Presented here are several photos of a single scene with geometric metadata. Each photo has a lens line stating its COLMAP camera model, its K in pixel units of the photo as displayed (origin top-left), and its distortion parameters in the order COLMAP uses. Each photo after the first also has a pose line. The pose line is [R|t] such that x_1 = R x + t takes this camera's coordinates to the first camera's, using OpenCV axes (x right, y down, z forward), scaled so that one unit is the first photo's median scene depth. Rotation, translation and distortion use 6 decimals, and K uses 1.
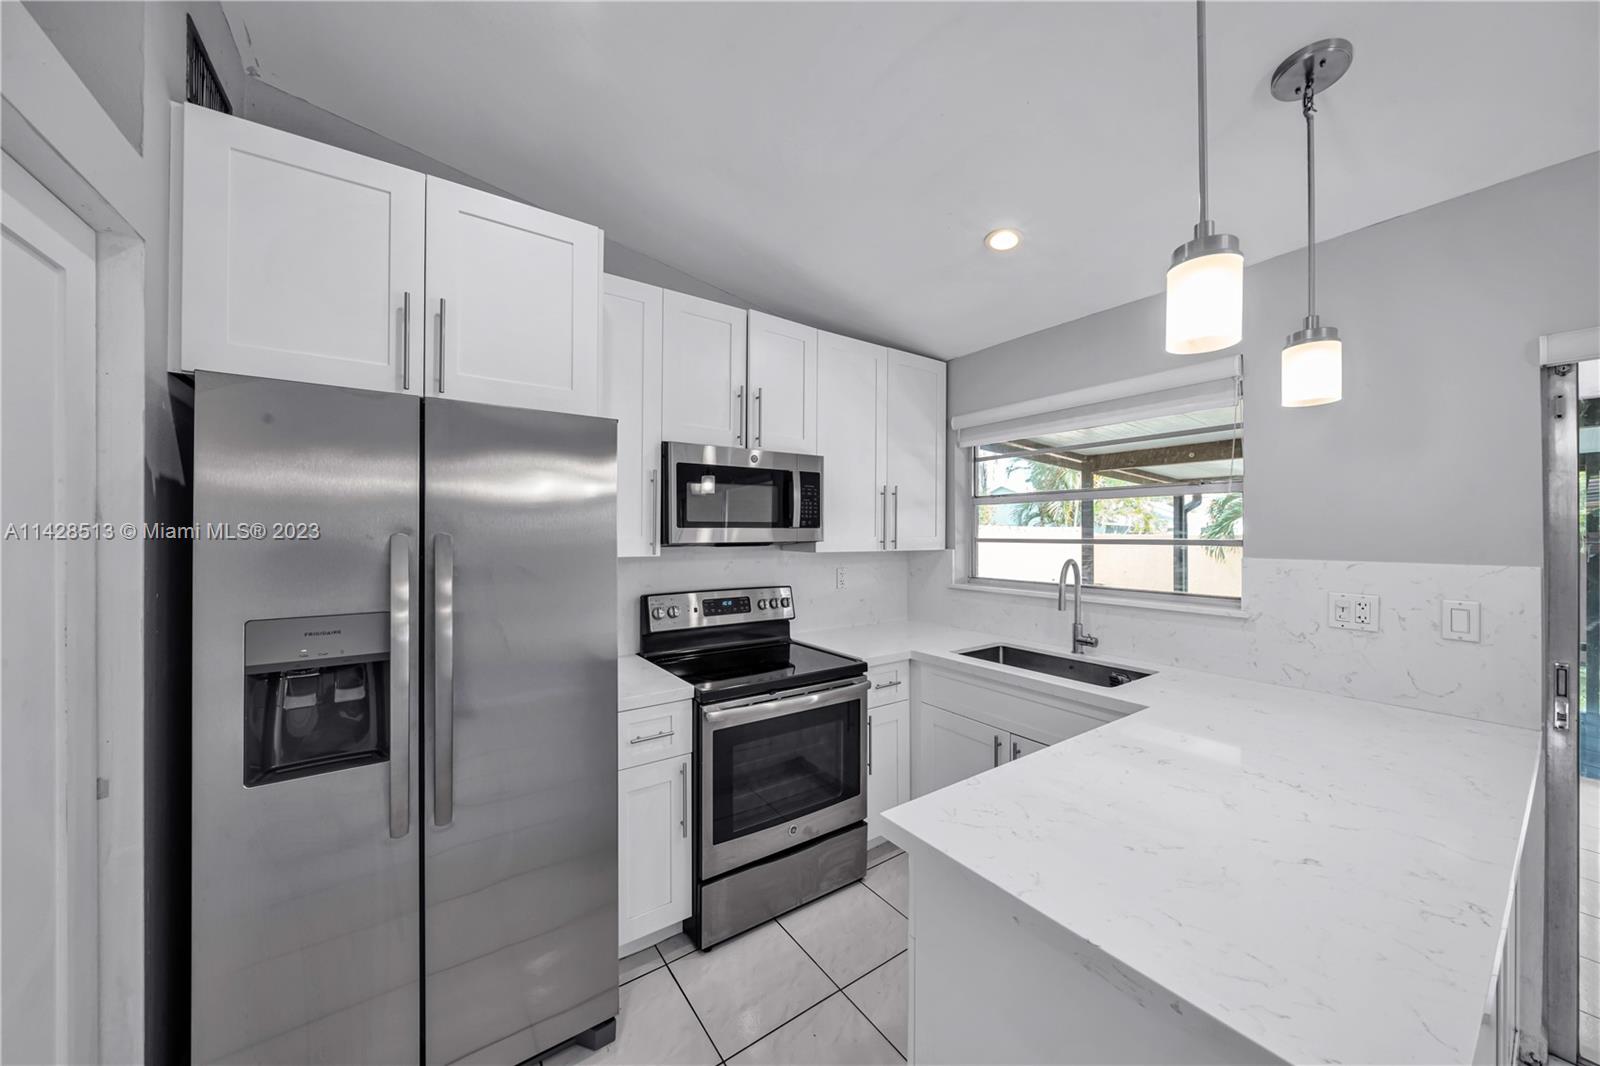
lens RADIAL K [[556.4, 0, 778.7], [0, 556.4, 532.4], [0, 0, 1]] dist [-0.000460, -0.000003]
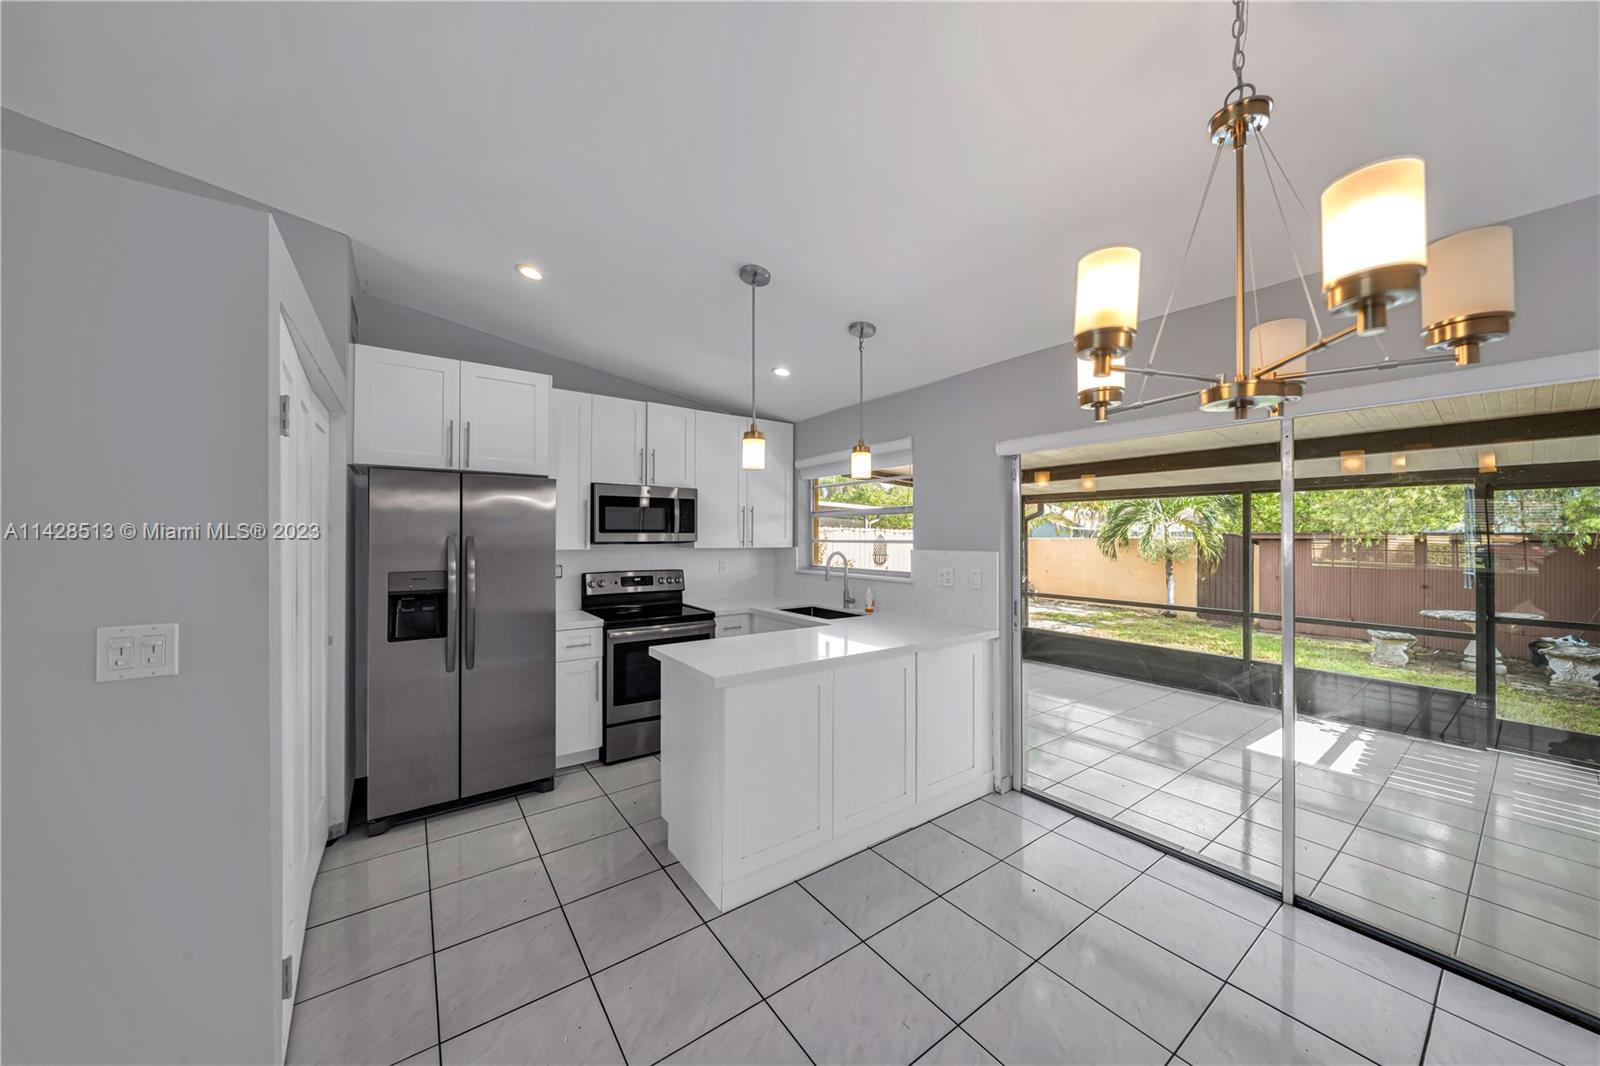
lens RADIAL K [[555.0, 0, 792.6], [0, 555.0, 533.5], [0, 0, 1]] dist [-0.001266, -0.000004]
pose [[0.999536, 0.000610, 0.030449, 0.327568], [-0.000452, 0.999986, -0.005196, 0.001934], [-0.030452, 0.005179, 0.999523, -0.667627]]
